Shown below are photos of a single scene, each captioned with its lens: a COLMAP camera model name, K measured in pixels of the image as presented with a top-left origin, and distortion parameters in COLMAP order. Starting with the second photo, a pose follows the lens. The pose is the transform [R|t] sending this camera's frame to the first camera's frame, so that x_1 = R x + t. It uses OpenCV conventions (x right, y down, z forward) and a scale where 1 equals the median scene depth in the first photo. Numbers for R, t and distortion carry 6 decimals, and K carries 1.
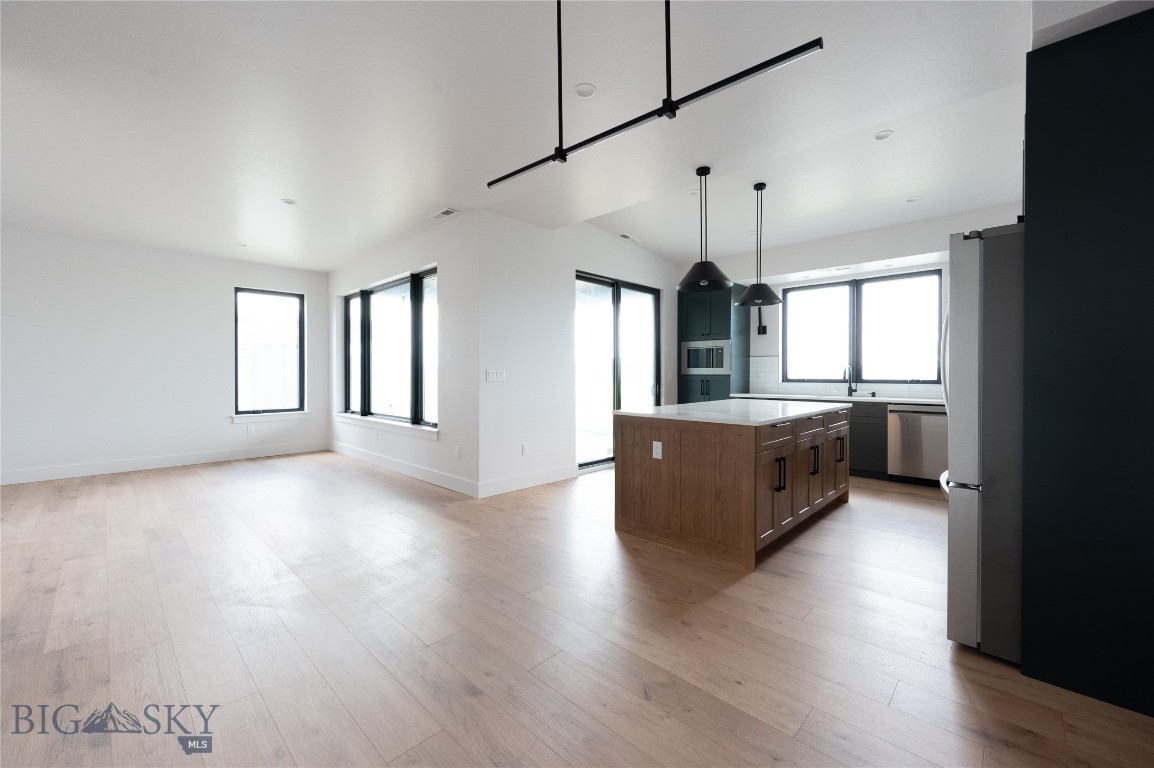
lens RADIAL K [[466.2, 0, 580.5], [0, 466.2, 375.6], [0, 0, 1]] dist [-0.003668, 0.000792]
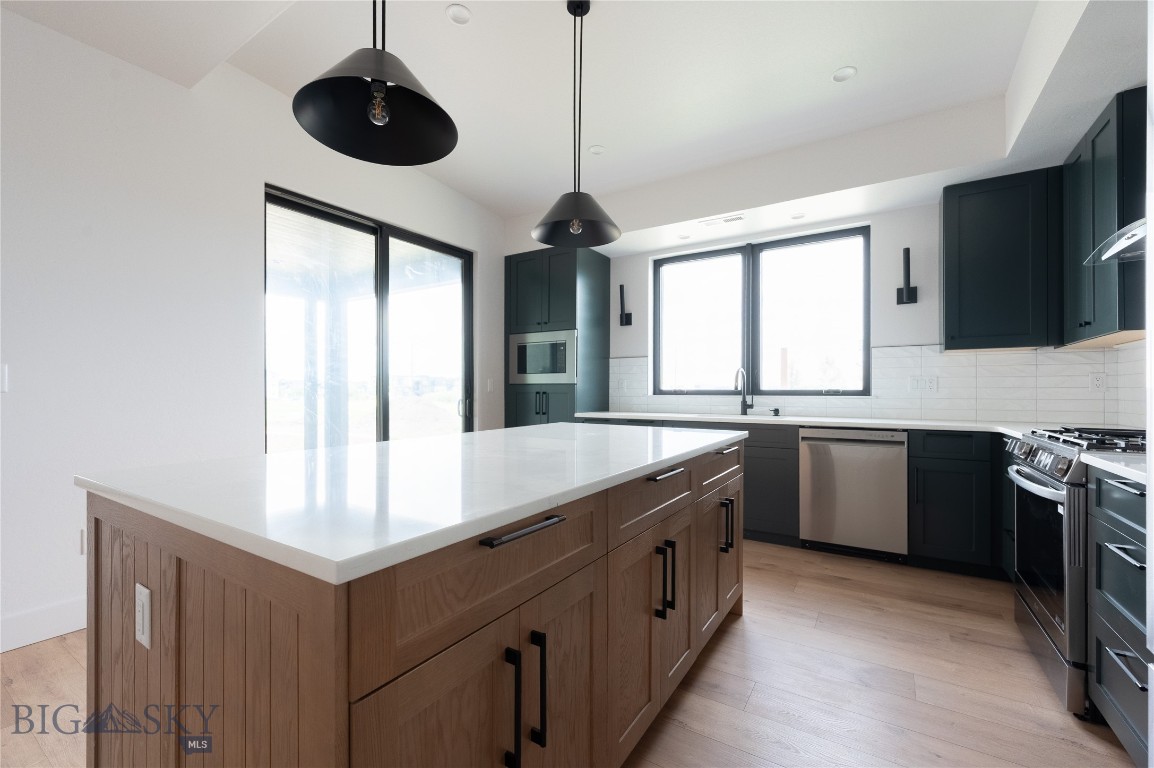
lens RADIAL K [[466.2, 0, 572.9], [0, 466.2, 387.8], [0, 0, 1]] dist [-0.003668, 0.000792]
pose [[0.984899, 0.000369, 0.173131, 0.206669], [0.001009, 0.999968, -0.007873, 0.009520], [-0.173128, 0.007929, 0.984867, 0.357989]]
